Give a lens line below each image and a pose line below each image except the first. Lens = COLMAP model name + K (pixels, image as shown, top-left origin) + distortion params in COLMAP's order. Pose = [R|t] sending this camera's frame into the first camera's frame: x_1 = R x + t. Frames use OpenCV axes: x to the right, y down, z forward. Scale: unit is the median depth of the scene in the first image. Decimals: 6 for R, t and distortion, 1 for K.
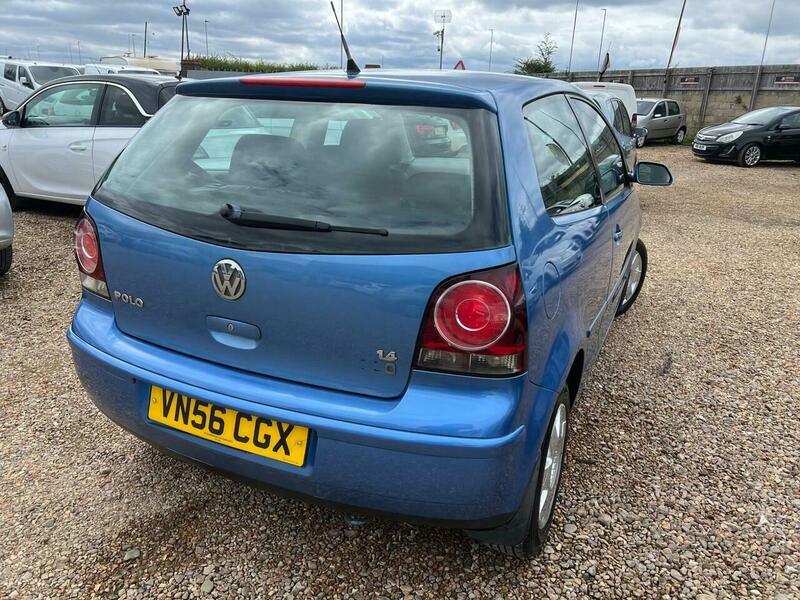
lens RADIAL K [[596.6, 0, 395.9], [0, 596.6, 294.6], [0, 0, 1]] dist [0.050471, -0.056235]
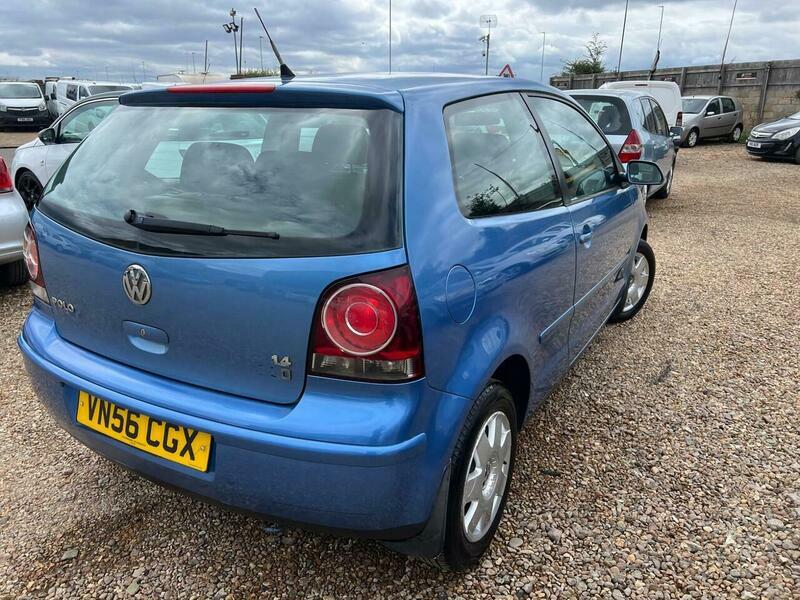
lens RADIAL K [[596.6, 0, 394.5], [0, 596.6, 294.6], [0, 0, 1]] dist [0.050471, -0.056235]
pose [[0.995845, -0.004726, -0.090946, 0.189002], [0.003685, 0.999926, -0.011610, 0.003994], [0.090994, 0.011227, 0.995788, 0.023534]]
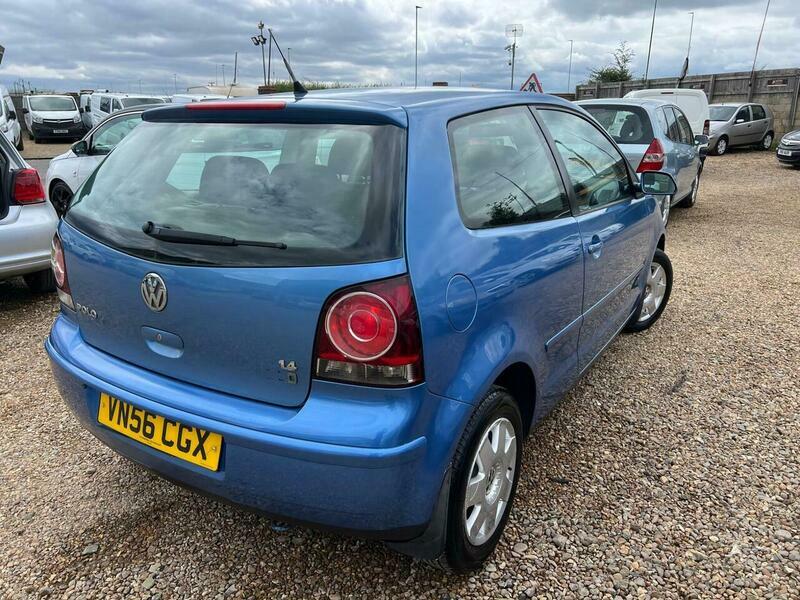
lens RADIAL K [[596.6, 0, 395.6], [0, 596.6, 296.0], [0, 0, 1]] dist [0.050471, -0.056235]
pose [[0.991378, -0.000677, -0.131028, 0.220663], [-0.002428, 0.999720, -0.023535, 0.004779], [0.131007, 0.023651, 0.991099, -0.001806]]
